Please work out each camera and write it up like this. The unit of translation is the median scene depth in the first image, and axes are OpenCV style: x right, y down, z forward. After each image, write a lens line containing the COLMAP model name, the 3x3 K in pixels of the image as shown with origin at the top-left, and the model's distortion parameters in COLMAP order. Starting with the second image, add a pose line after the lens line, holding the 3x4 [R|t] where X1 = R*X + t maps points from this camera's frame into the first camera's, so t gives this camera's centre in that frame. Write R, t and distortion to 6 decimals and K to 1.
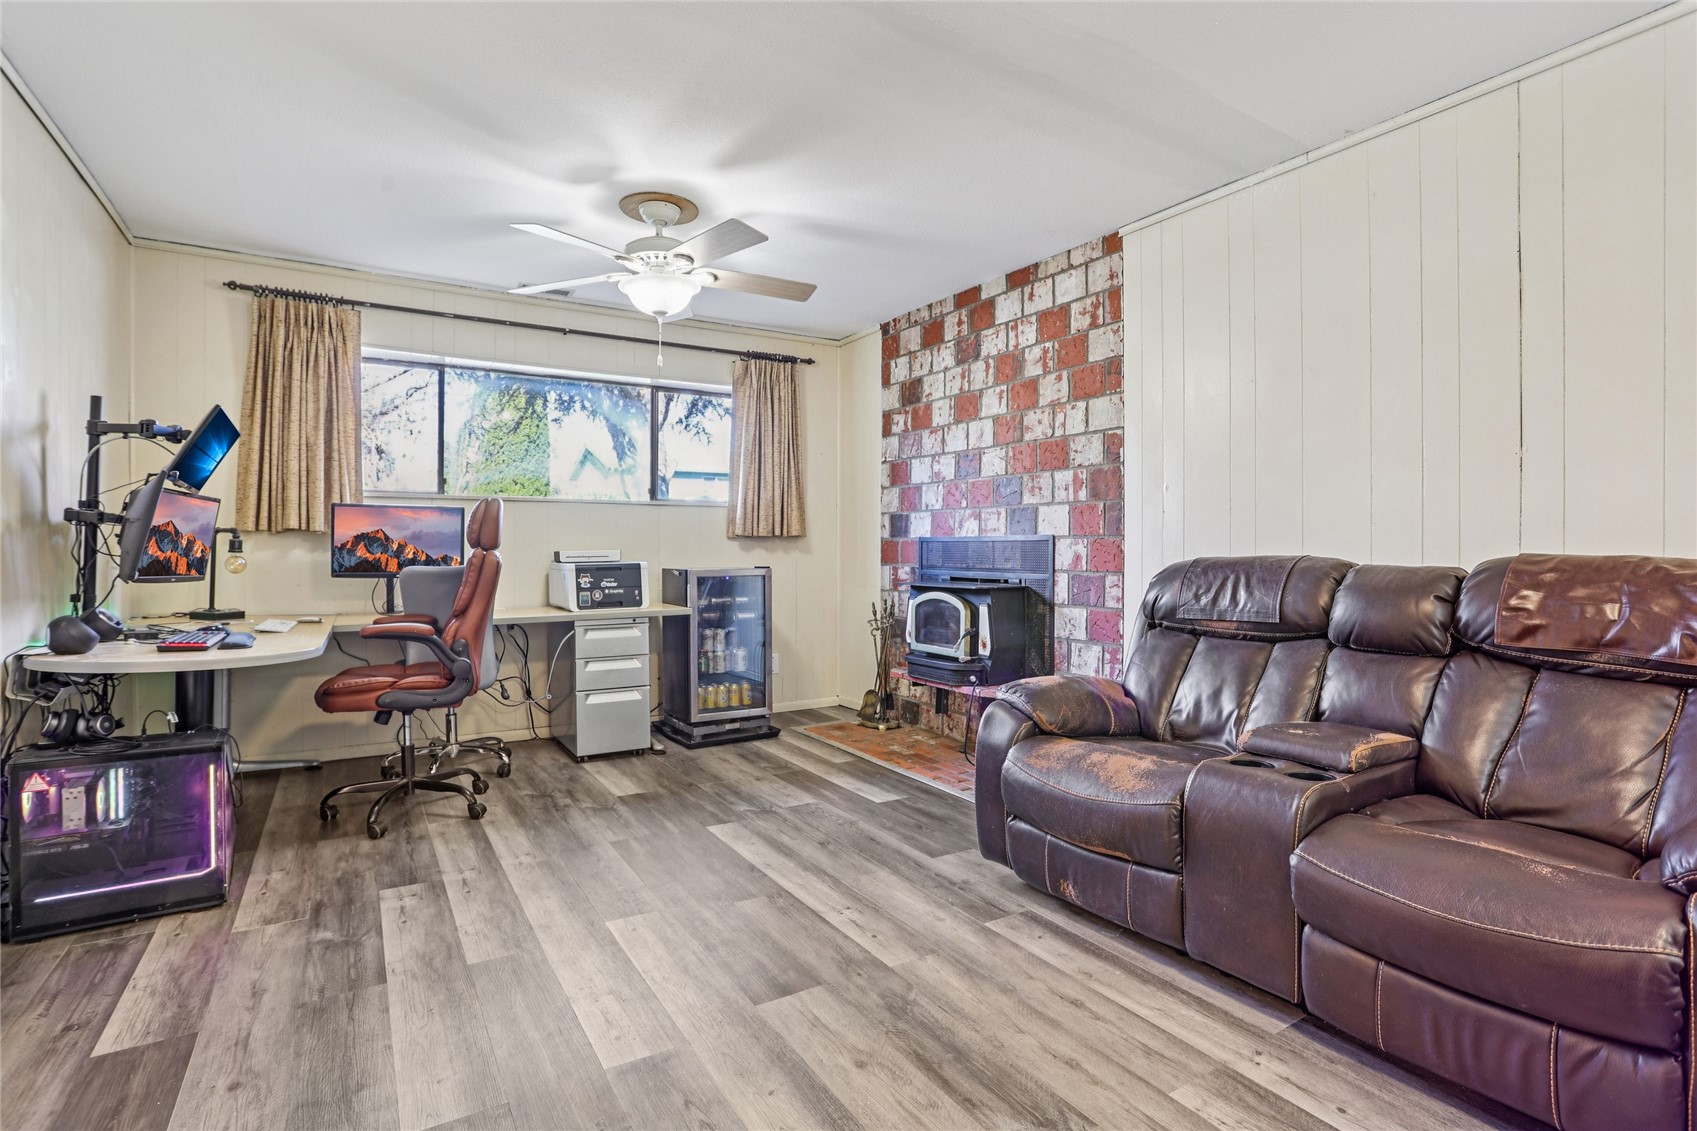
lens RADIAL K [[831.2, 0, 858.2], [0, 831.2, 559.8], [0, 0, 1]] dist [-0.056967, 0.018723]
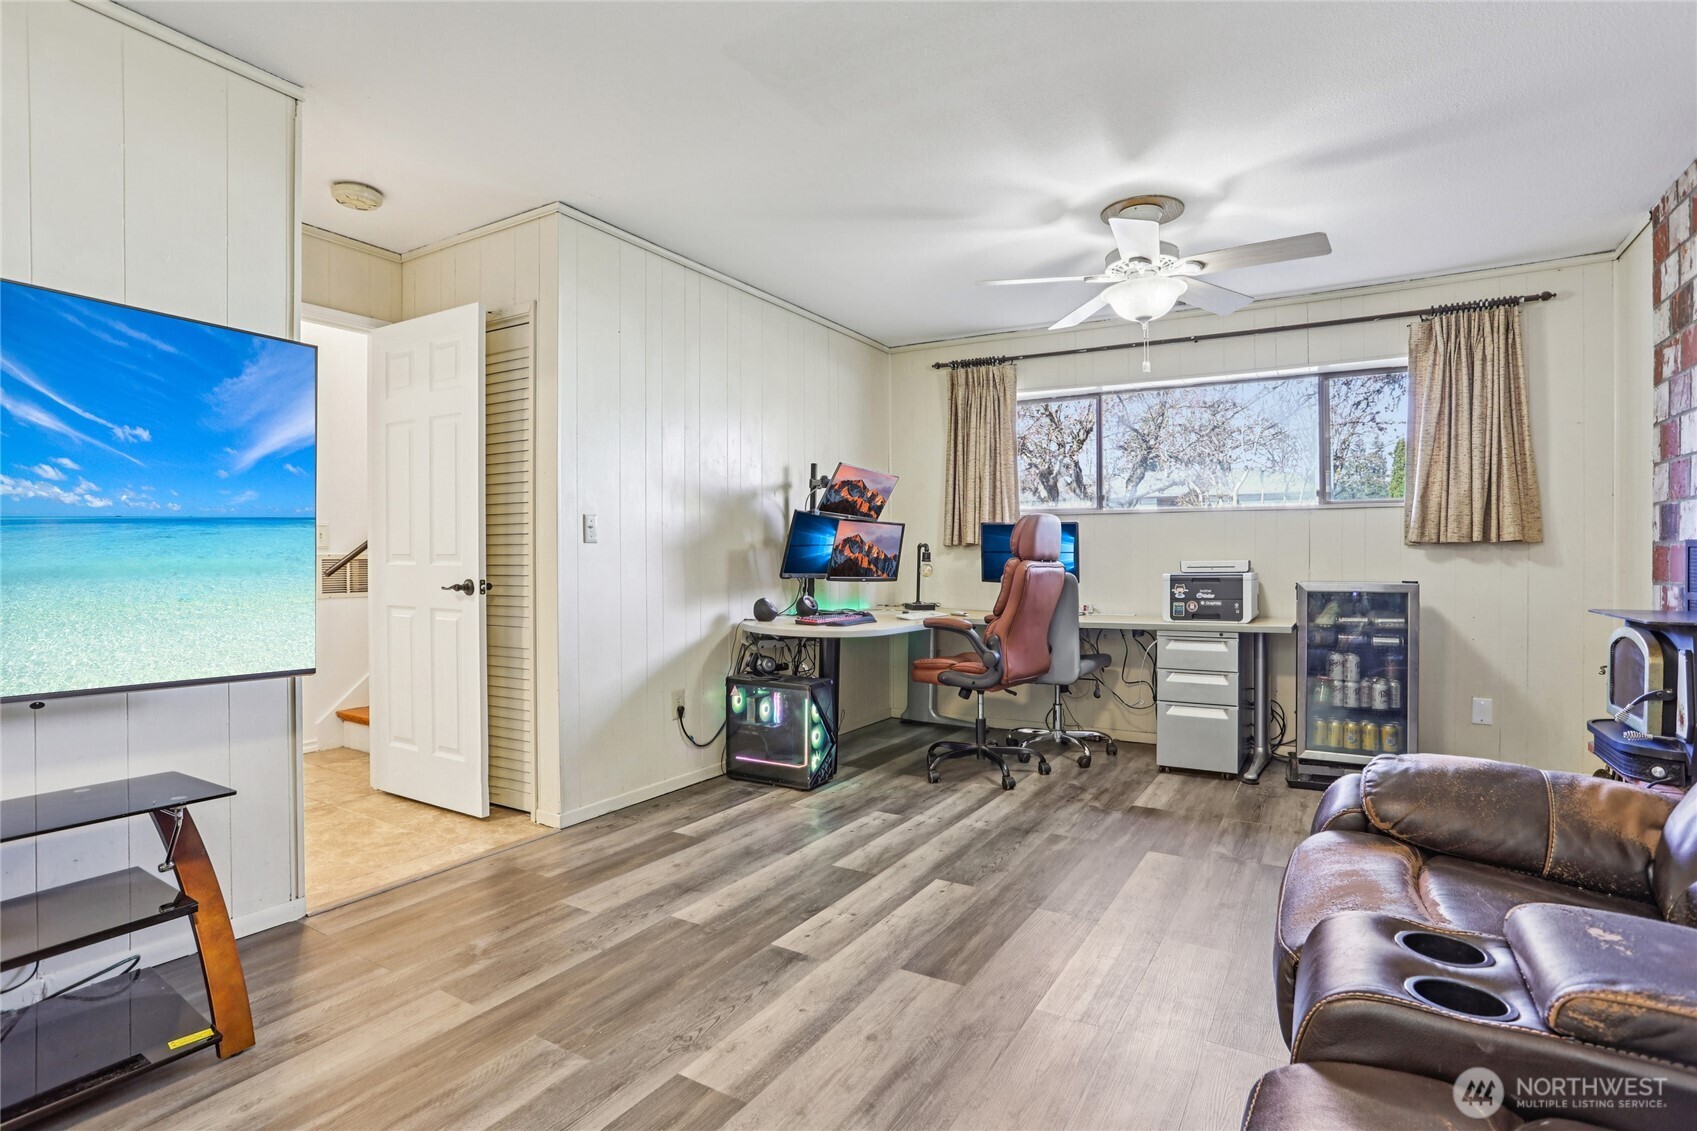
lens RADIAL K [[831.2, 0, 816.2], [0, 831.2, 563.8], [0, 0, 1]] dist [-0.056967, 0.018723]
pose [[0.450706, 0.005176, -0.892658, 0.444080], [-0.011801, 0.999930, -0.000160, -0.002557], [0.892595, 0.010606, 0.450736, 0.211868]]
